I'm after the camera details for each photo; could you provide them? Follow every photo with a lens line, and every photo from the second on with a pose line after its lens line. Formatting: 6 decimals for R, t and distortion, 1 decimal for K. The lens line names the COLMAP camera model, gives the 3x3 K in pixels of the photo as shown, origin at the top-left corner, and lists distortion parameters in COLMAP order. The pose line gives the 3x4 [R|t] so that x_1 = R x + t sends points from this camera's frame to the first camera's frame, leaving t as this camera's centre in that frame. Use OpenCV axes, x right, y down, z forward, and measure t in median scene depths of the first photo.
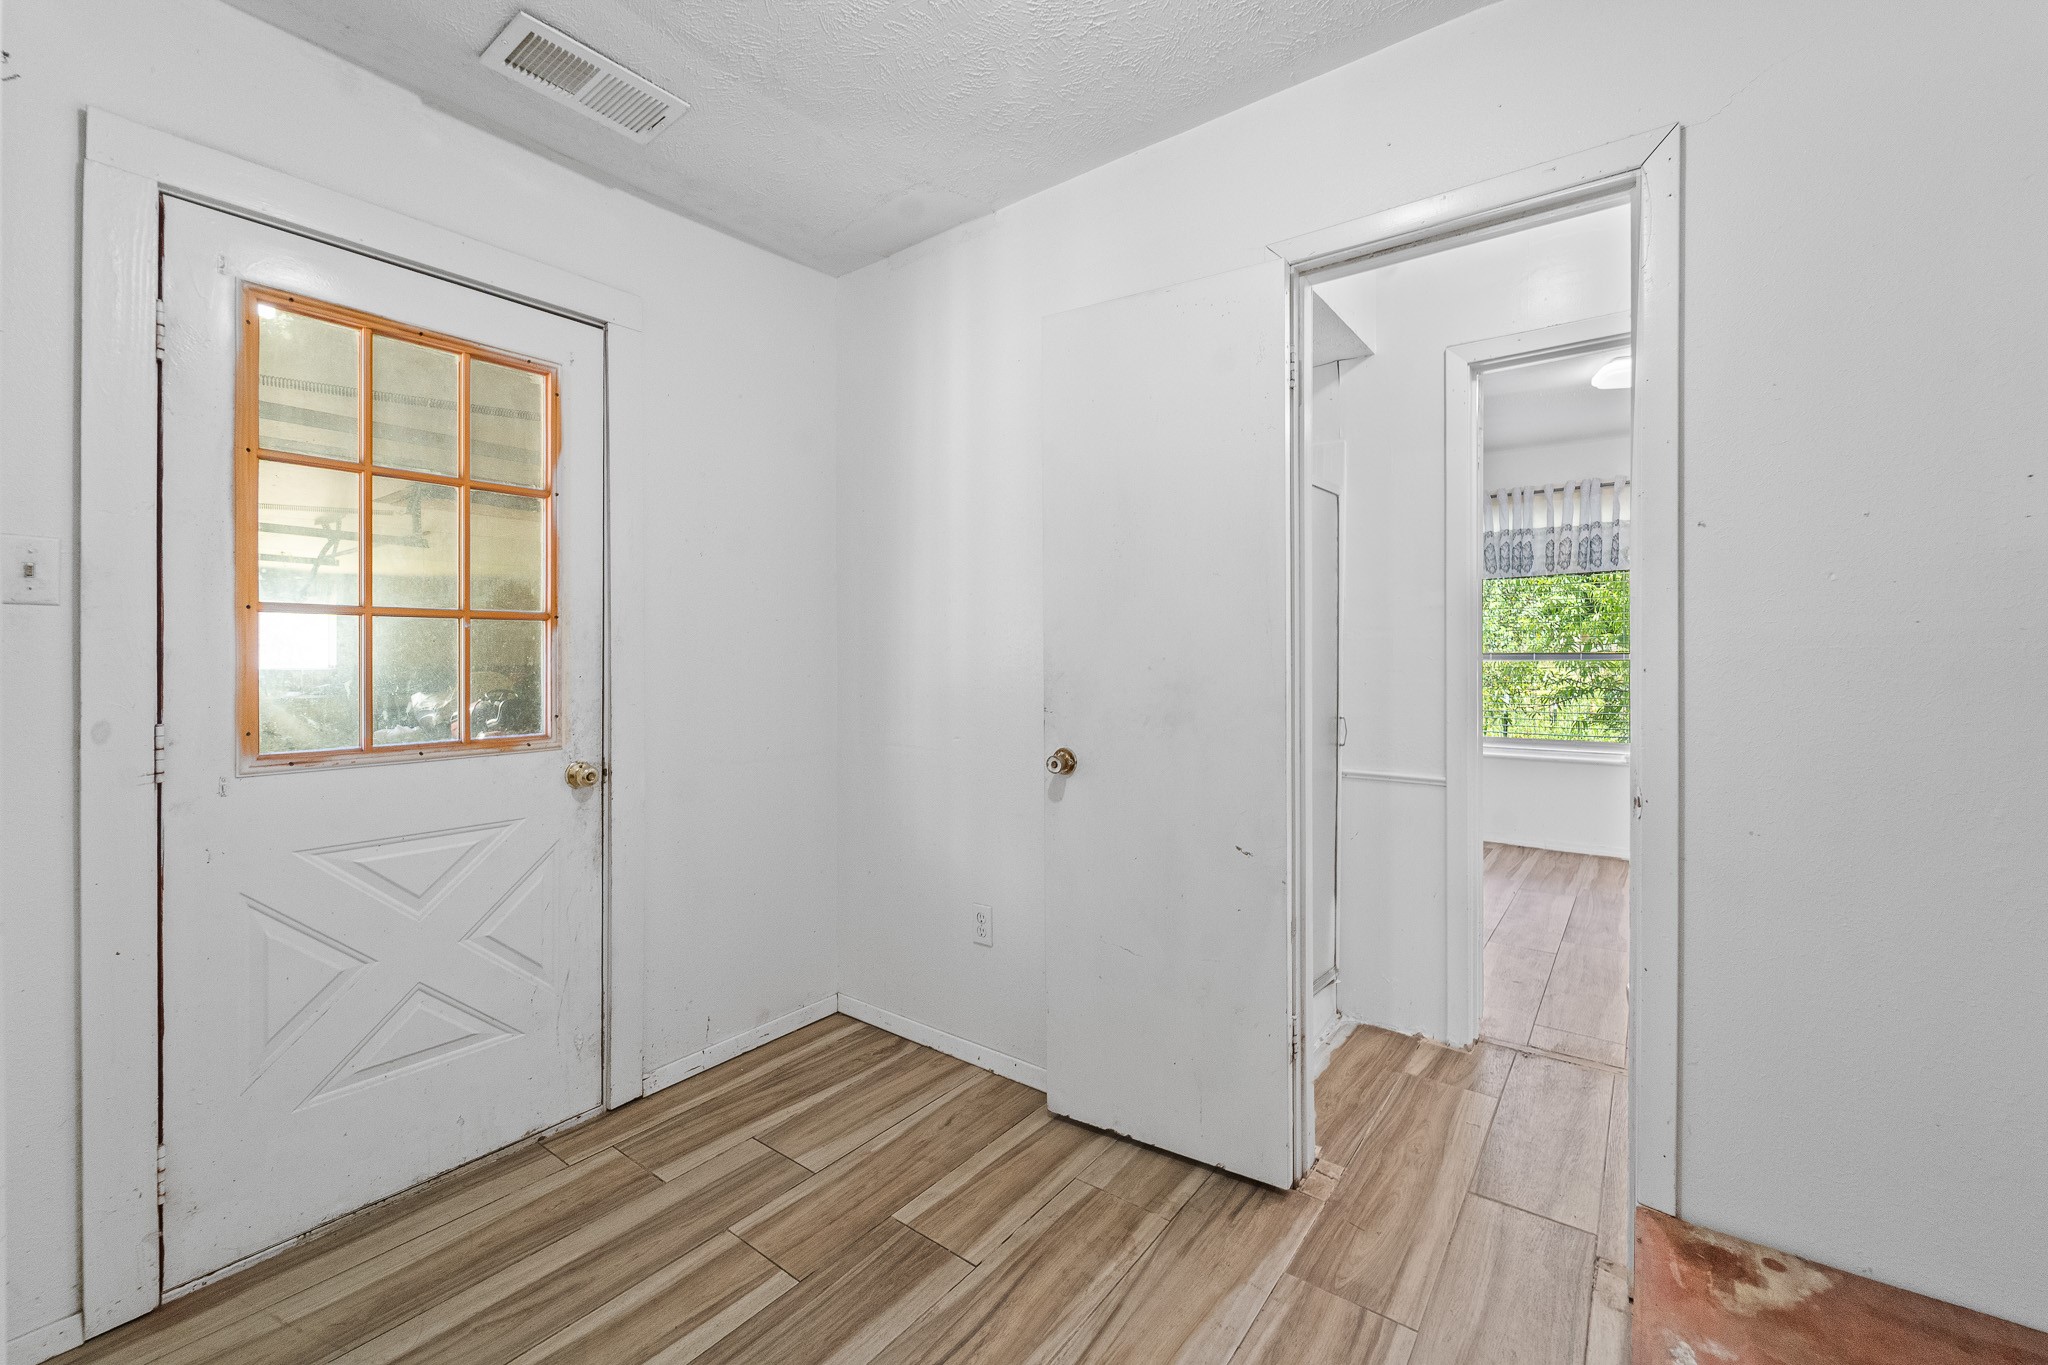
lens RADIAL K [[831.0, 0, 1020.0], [0, 831.0, 664.3], [0, 0, 1]] dist [-0.001445, -0.001781]
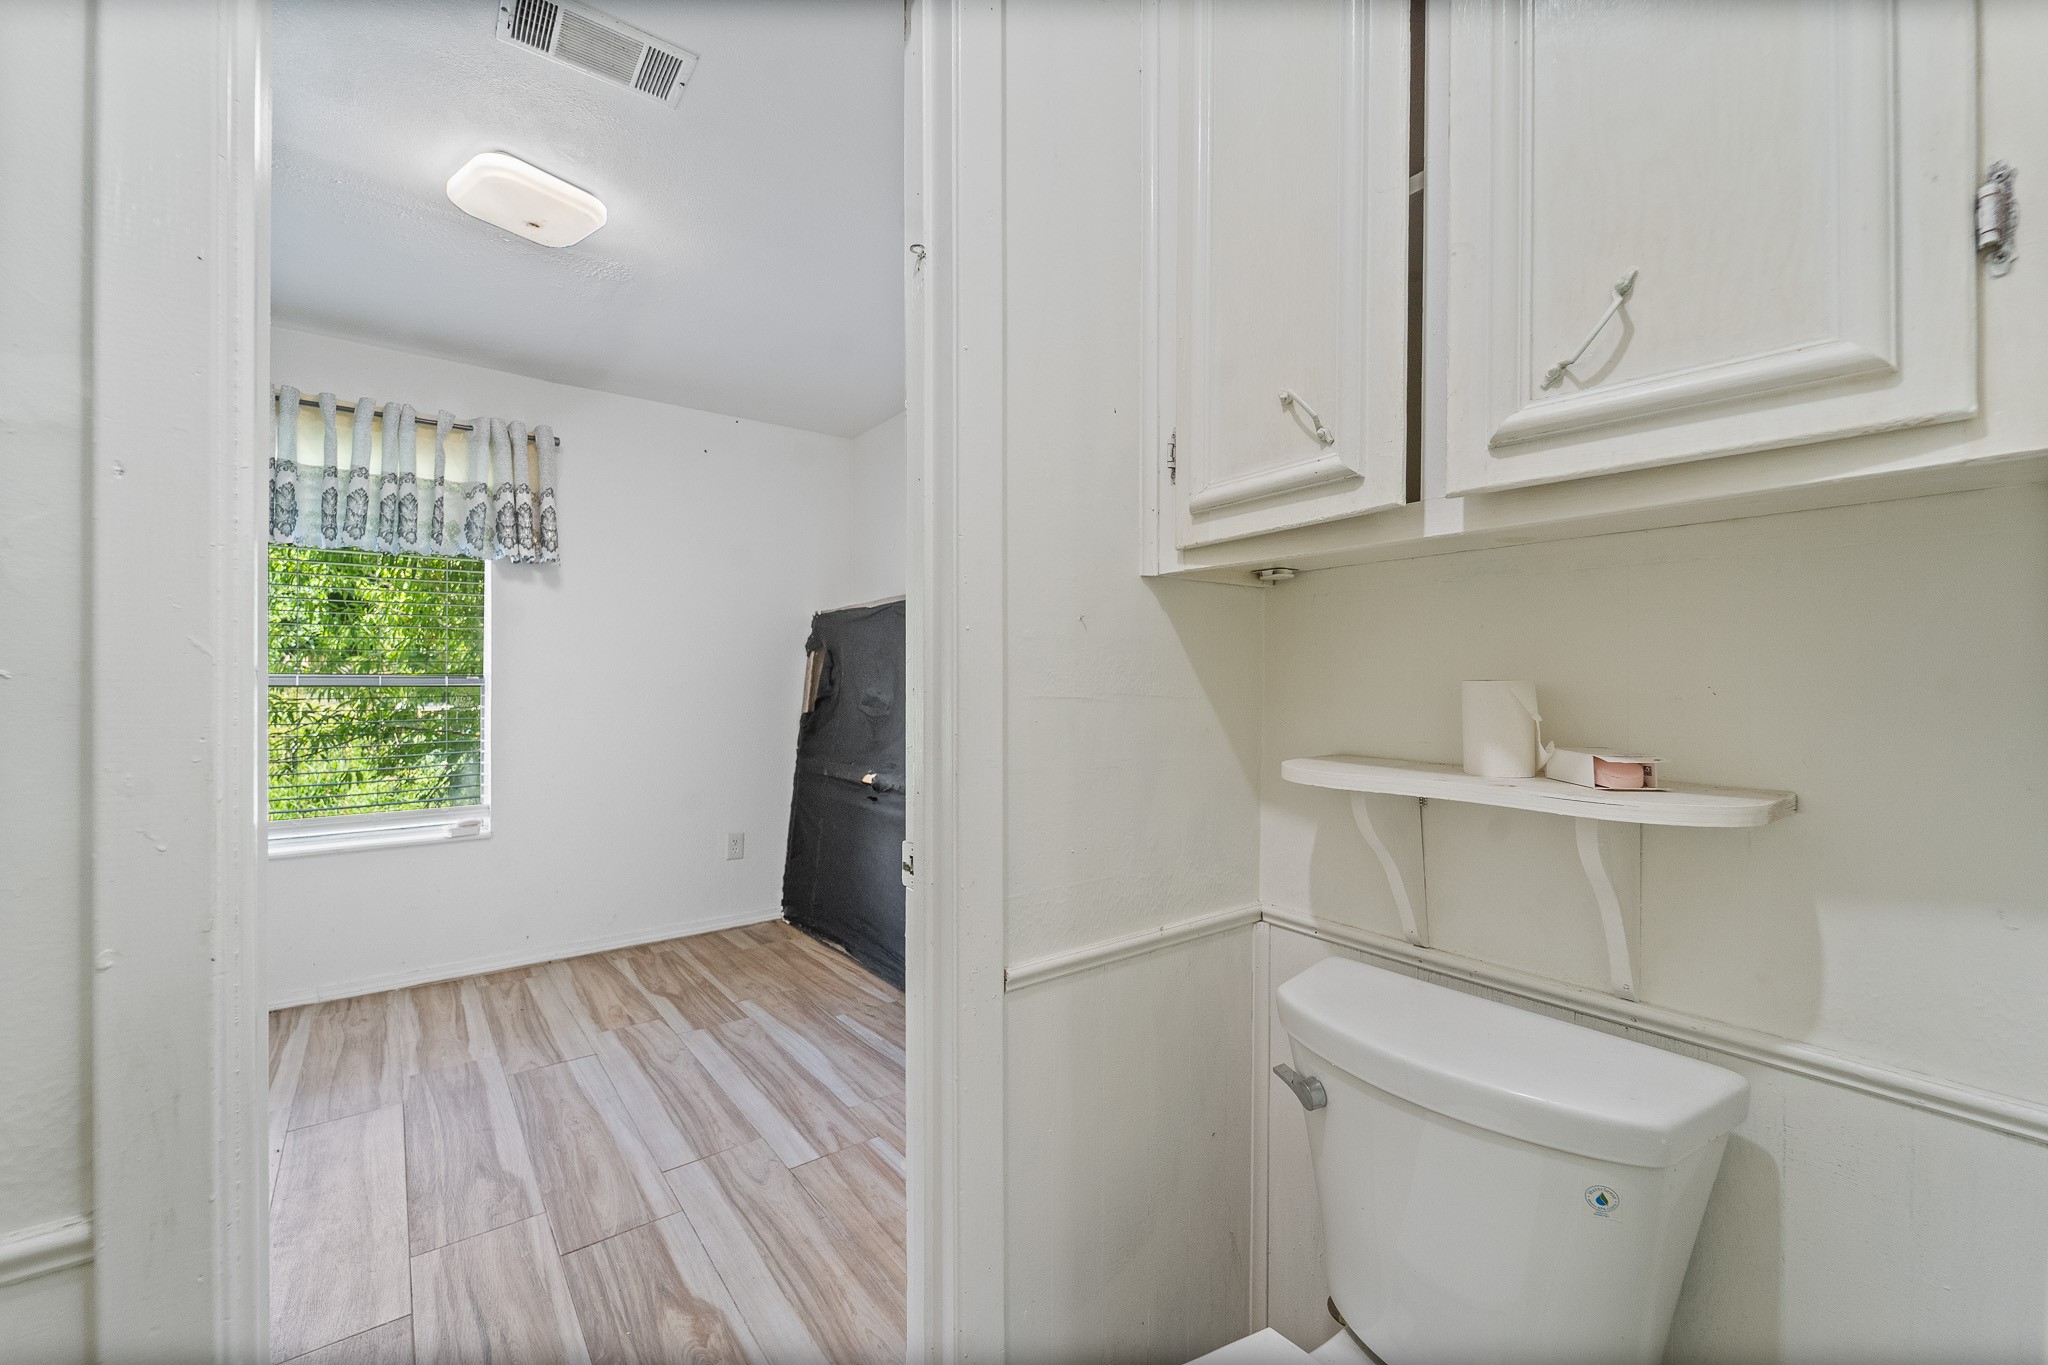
lens RADIAL K [[831.0, 0, 1028.2], [0, 831.0, 683.2], [0, 0, 1]] dist [-0.001445, -0.001781]
pose [[0.252933, 0.007410, 0.967455, 0.187594], [0.003060, 0.999960, -0.008459, -0.000513], [-0.967479, 0.005100, 0.252900, 0.362997]]
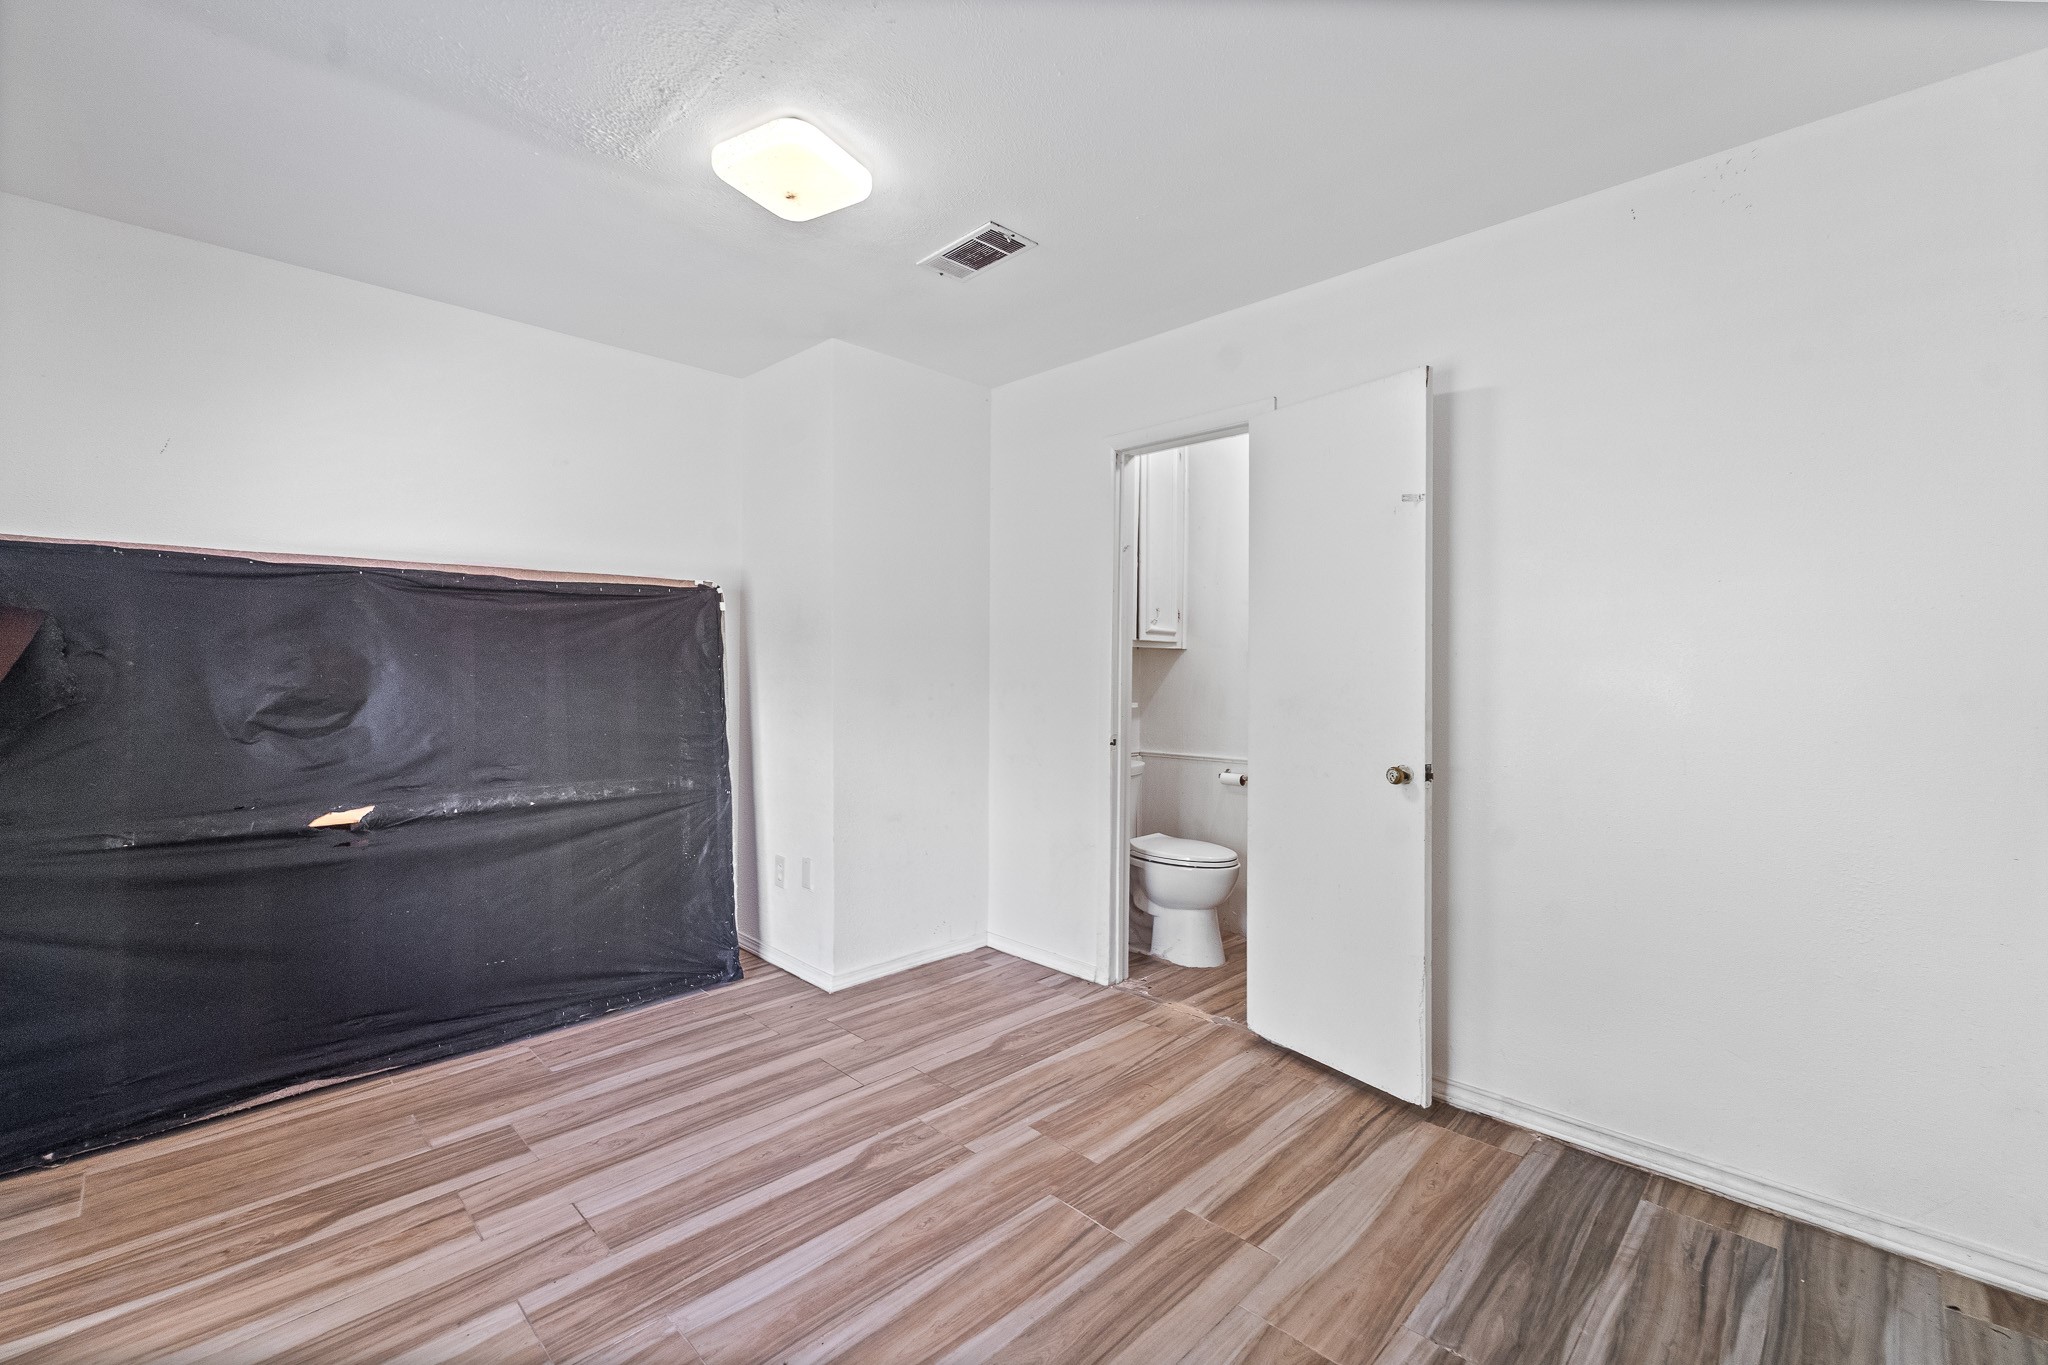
lens RADIAL K [[831.0, 0, 1030.3], [0, 831.0, 679.4], [0, 0, 1]] dist [-0.001445, -0.001781]
pose [[-0.992576, -0.000236, 0.121624, 0.379247], [0.001457, 0.999903, 0.013827, -0.014166], [-0.121615, 0.013901, -0.992480, 1.119999]]
